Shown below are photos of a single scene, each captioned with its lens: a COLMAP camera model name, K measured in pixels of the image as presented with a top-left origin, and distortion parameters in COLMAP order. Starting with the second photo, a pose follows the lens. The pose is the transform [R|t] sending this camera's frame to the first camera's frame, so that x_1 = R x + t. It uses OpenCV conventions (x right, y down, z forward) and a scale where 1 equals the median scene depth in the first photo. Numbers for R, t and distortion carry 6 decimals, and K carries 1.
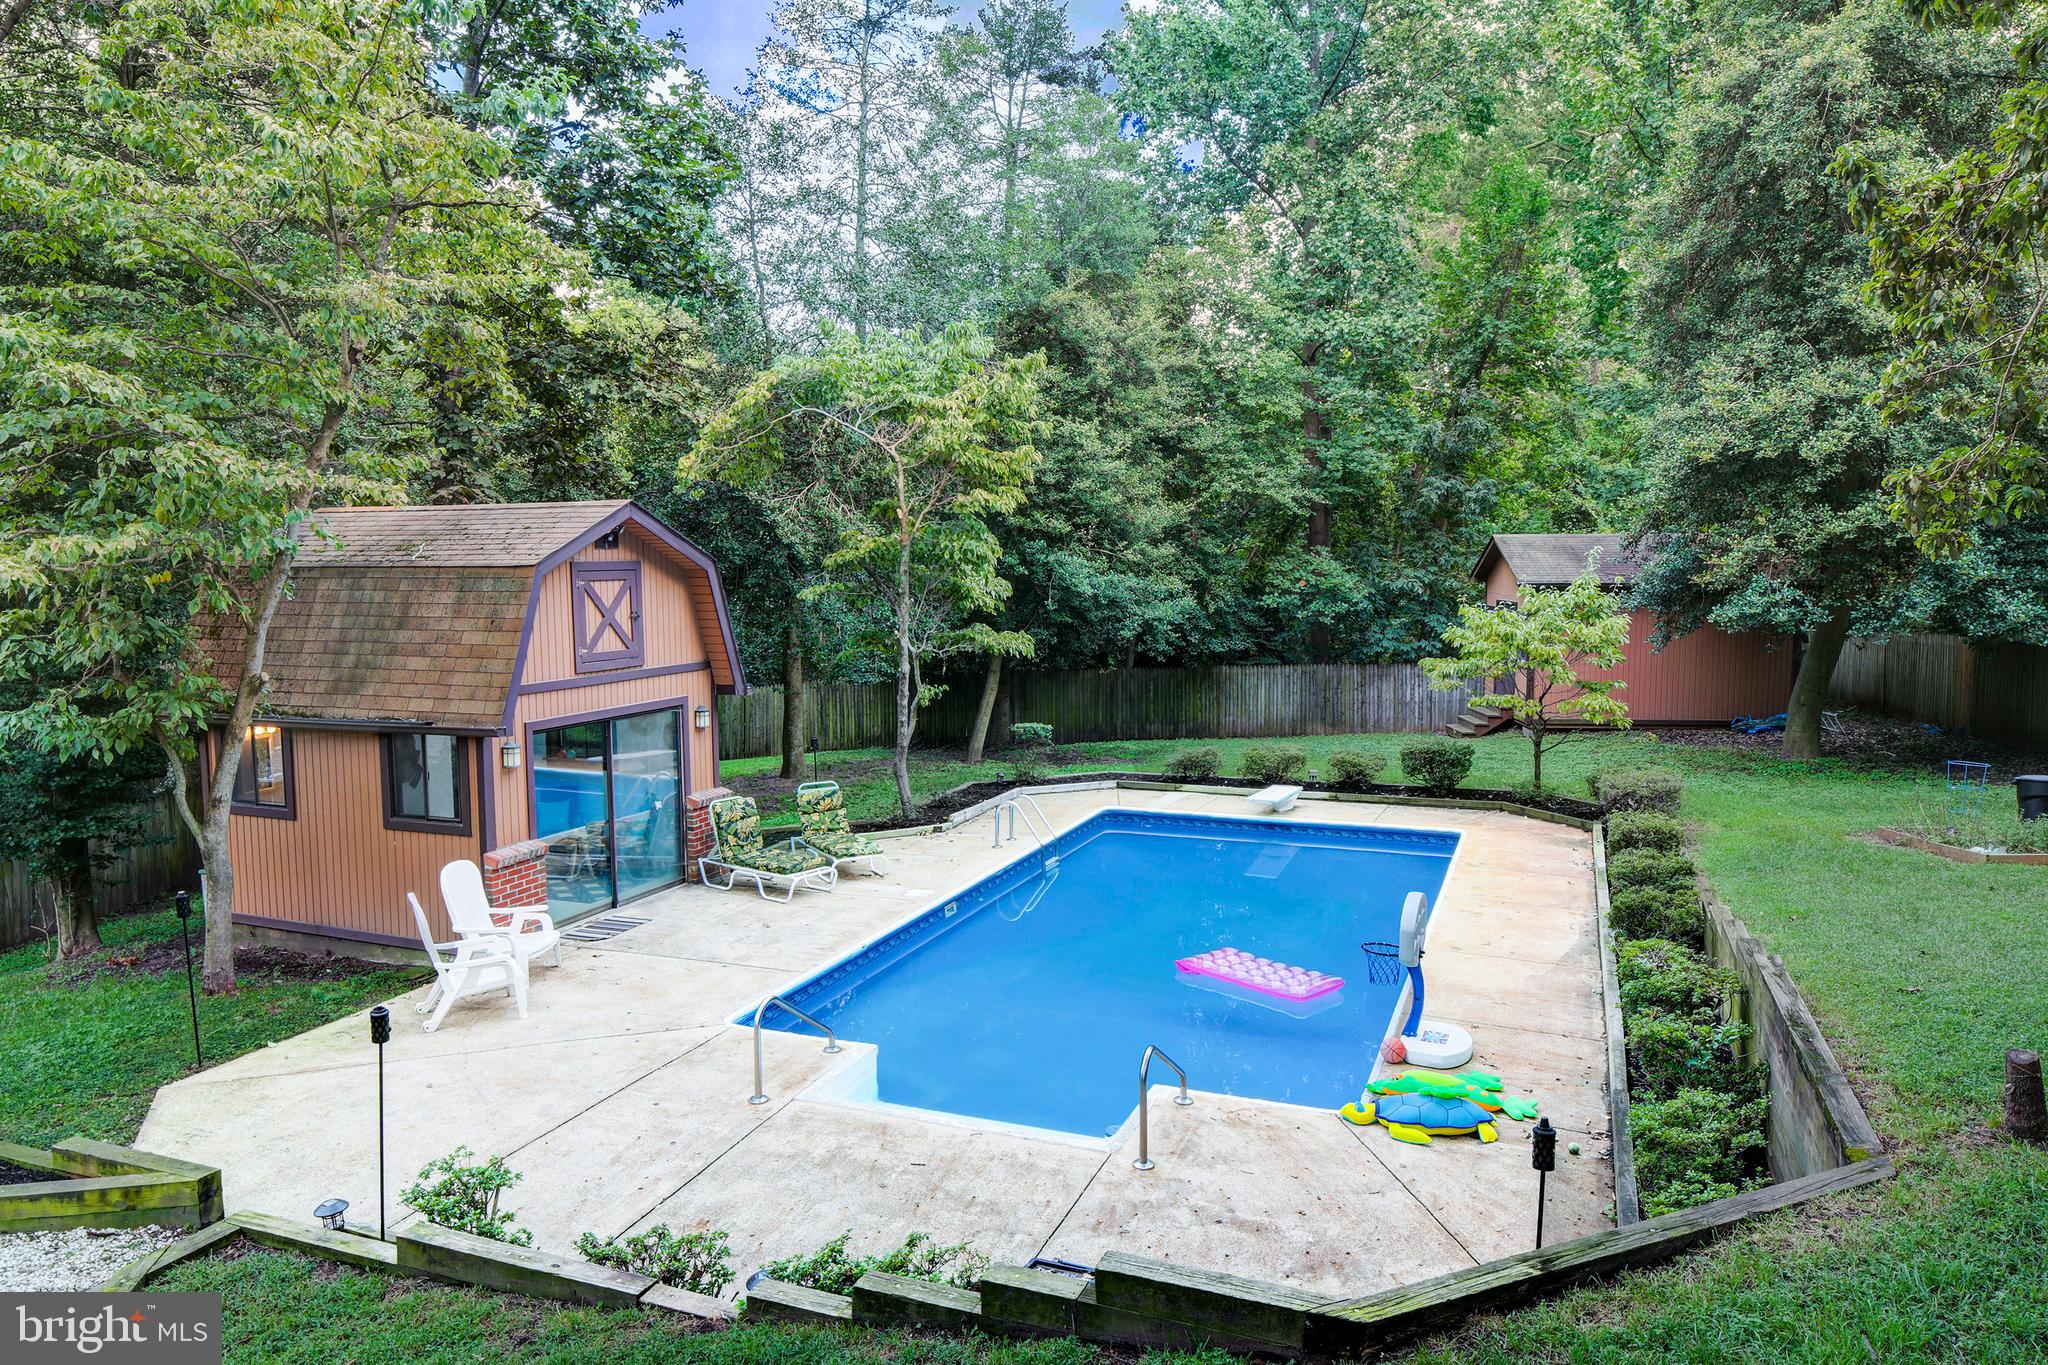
lens RADIAL K [[1353.9, 0, 1024.0], [0, 1353.9, 682.5], [0, 0, 1]] dist [-0.020731, -0.001493]
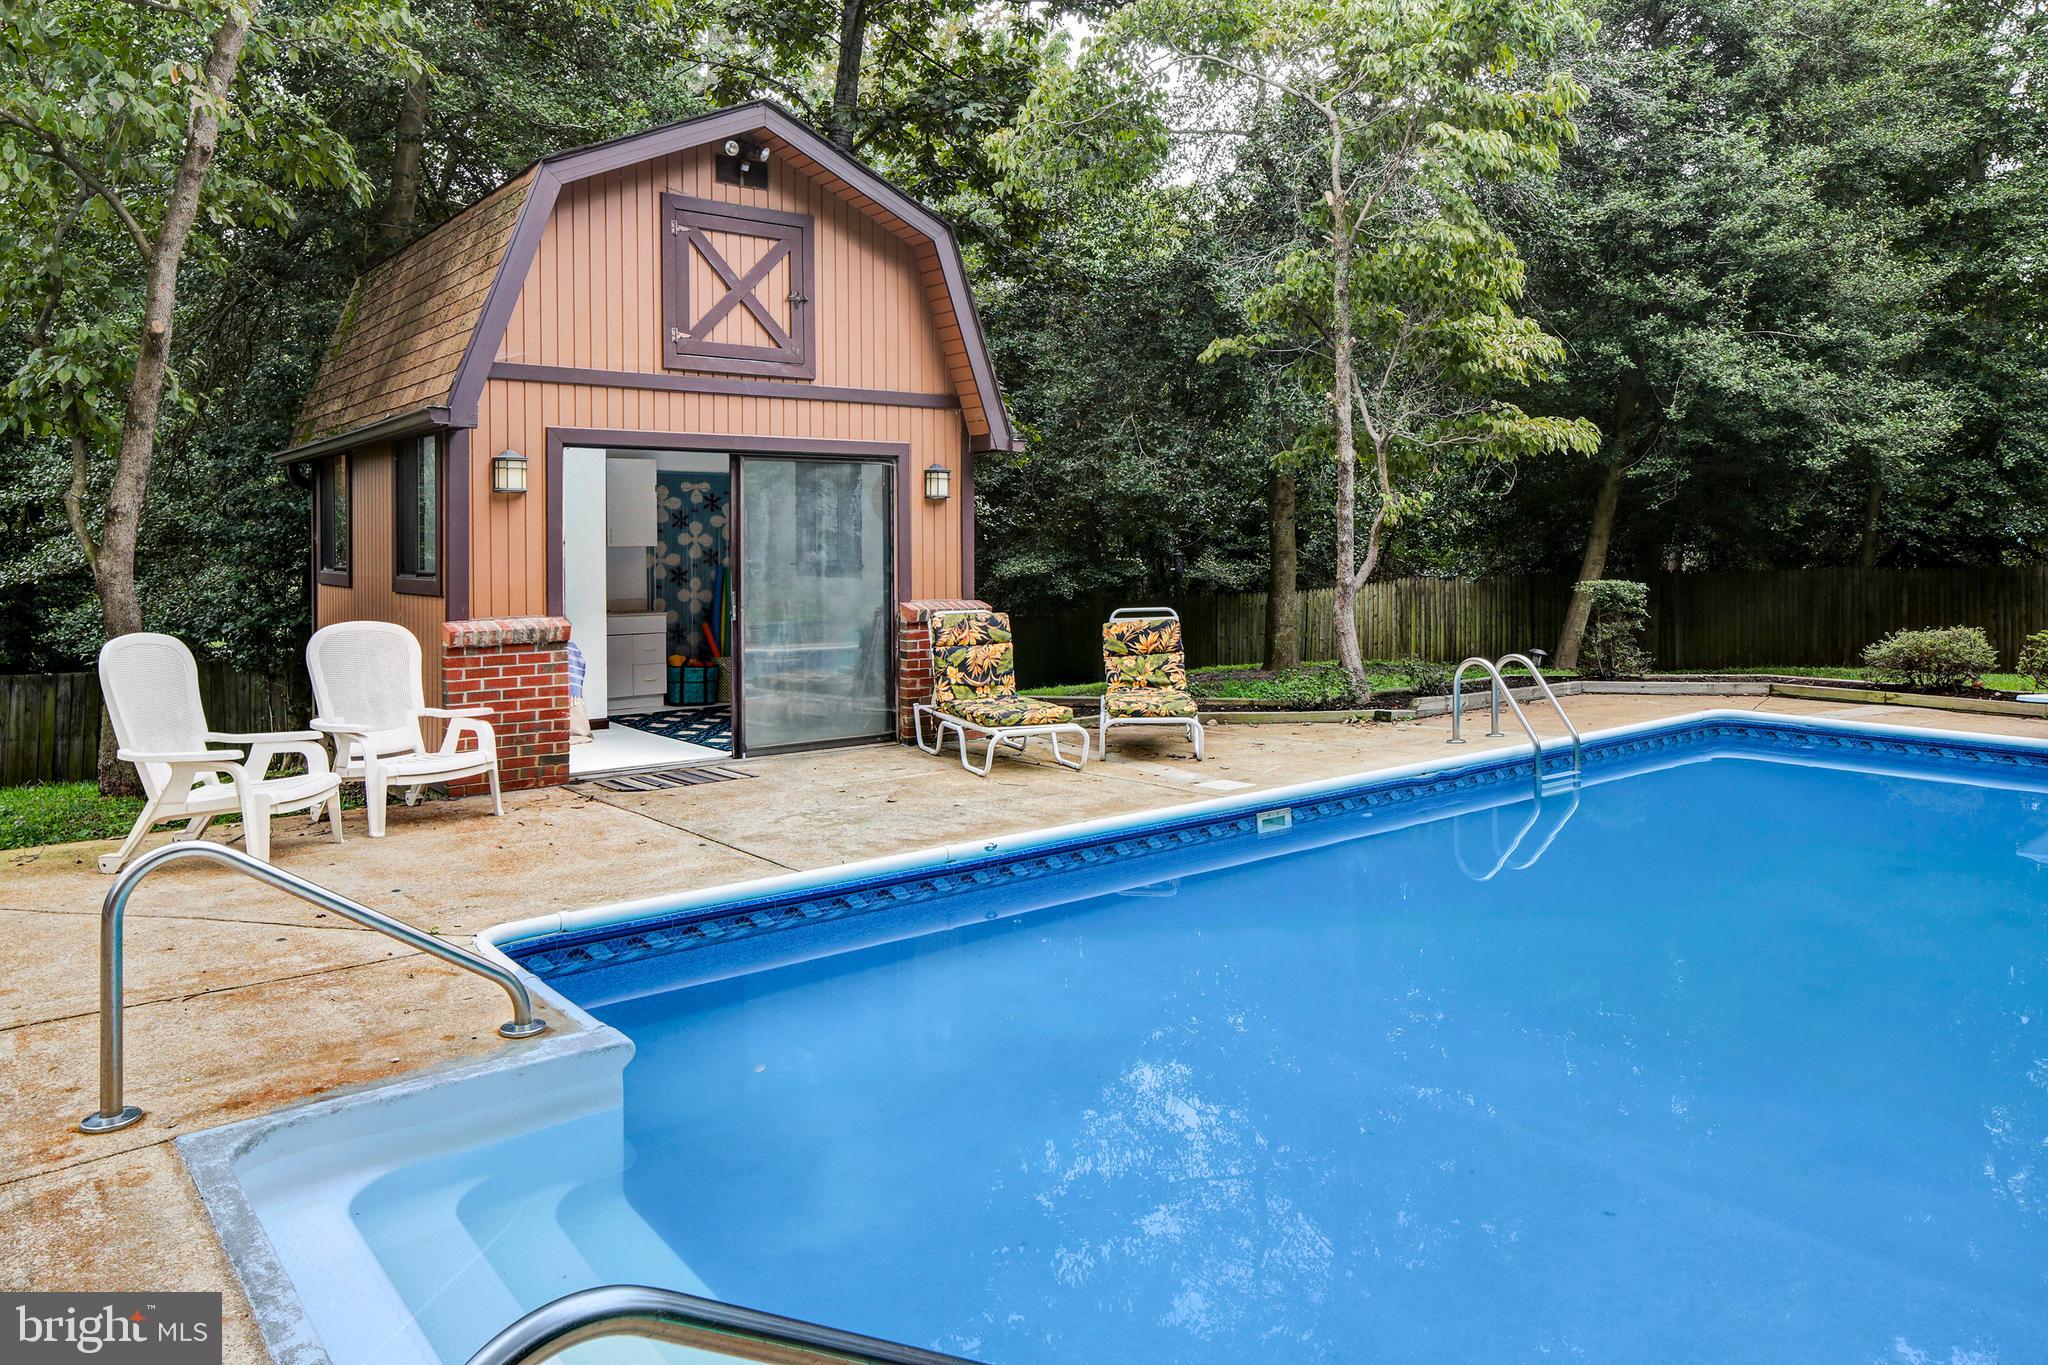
lens RADIAL K [[1396.7, 0, 1016.9], [0, 1396.7, 526.7], [0, 0, 1]] dist [-0.007076, -0.000798]
pose [[0.869556, -0.000310, -0.493835, 0.126053], [-0.046899, 0.995428, -0.083206, 0.107427], [0.491603, 0.095512, 0.865566, 0.492999]]
